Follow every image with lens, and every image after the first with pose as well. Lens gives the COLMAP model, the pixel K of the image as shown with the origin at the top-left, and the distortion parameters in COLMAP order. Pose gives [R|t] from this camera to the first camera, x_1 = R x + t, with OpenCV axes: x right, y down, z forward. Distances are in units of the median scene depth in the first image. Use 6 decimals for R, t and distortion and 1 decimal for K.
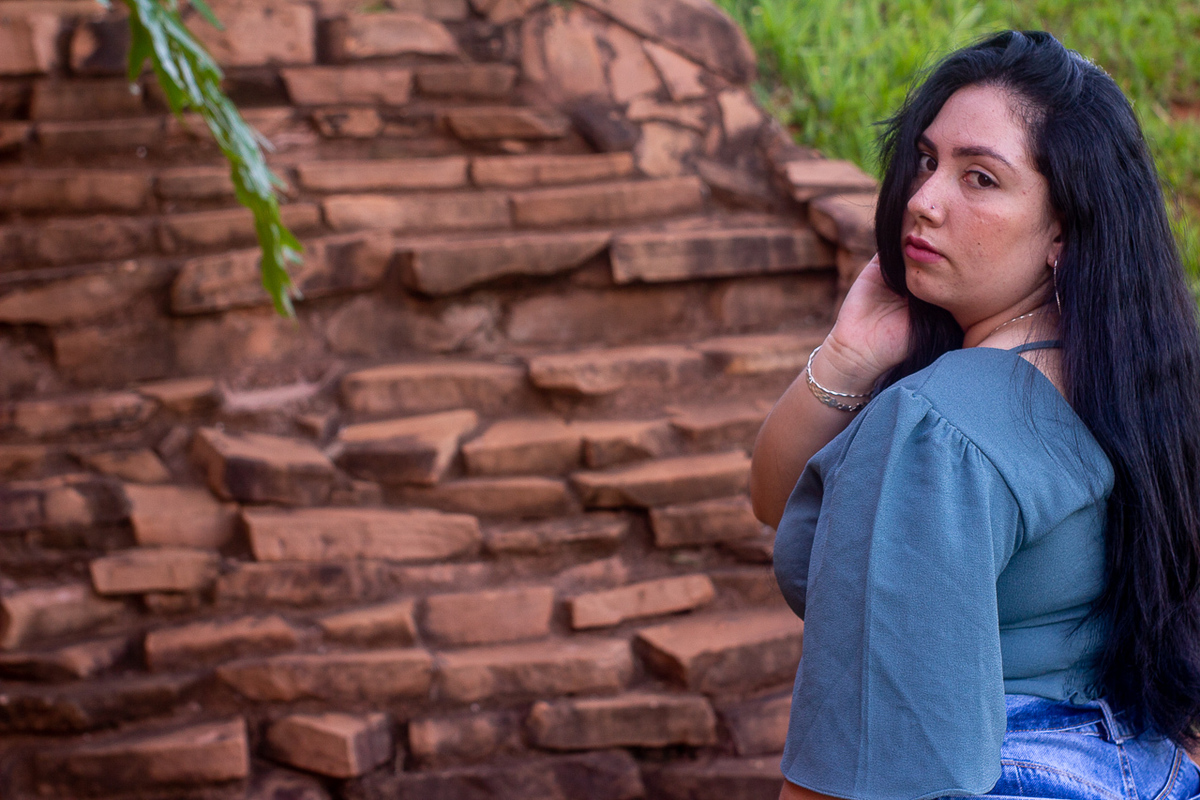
lens RADIAL K [[2790.5, 0, 599.8], [0, 2790.5, 402.0], [0, 0, 1]] dist [-0.076451, 0.000000]
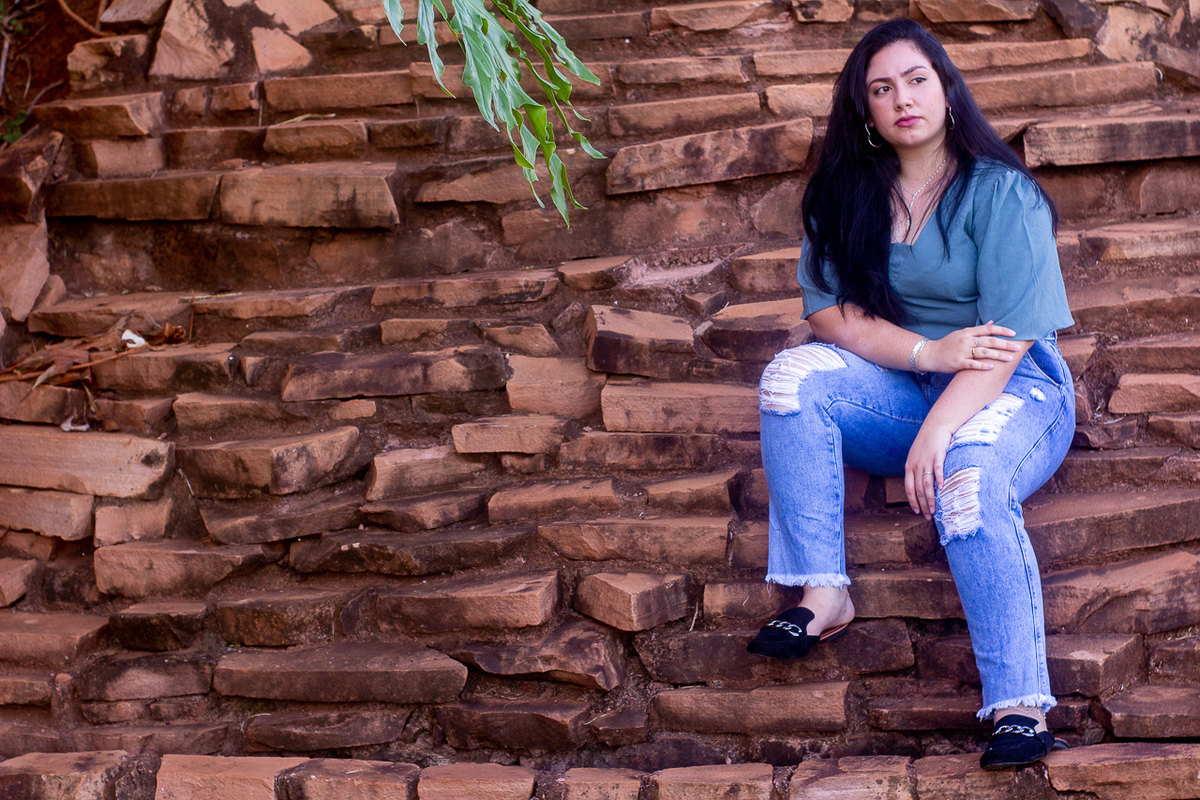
lens RADIAL K [[2790.5, 0, 601.7], [0, 2790.5, 398.5], [0, 0, 1]] dist [-0.076451, 0.000000]
pose [[0.938046, 0.033148, -0.344921, 0.240661], [-0.013900, 0.998212, 0.058129, -0.017377], [0.346231, -0.049733, 0.936830, -0.018869]]
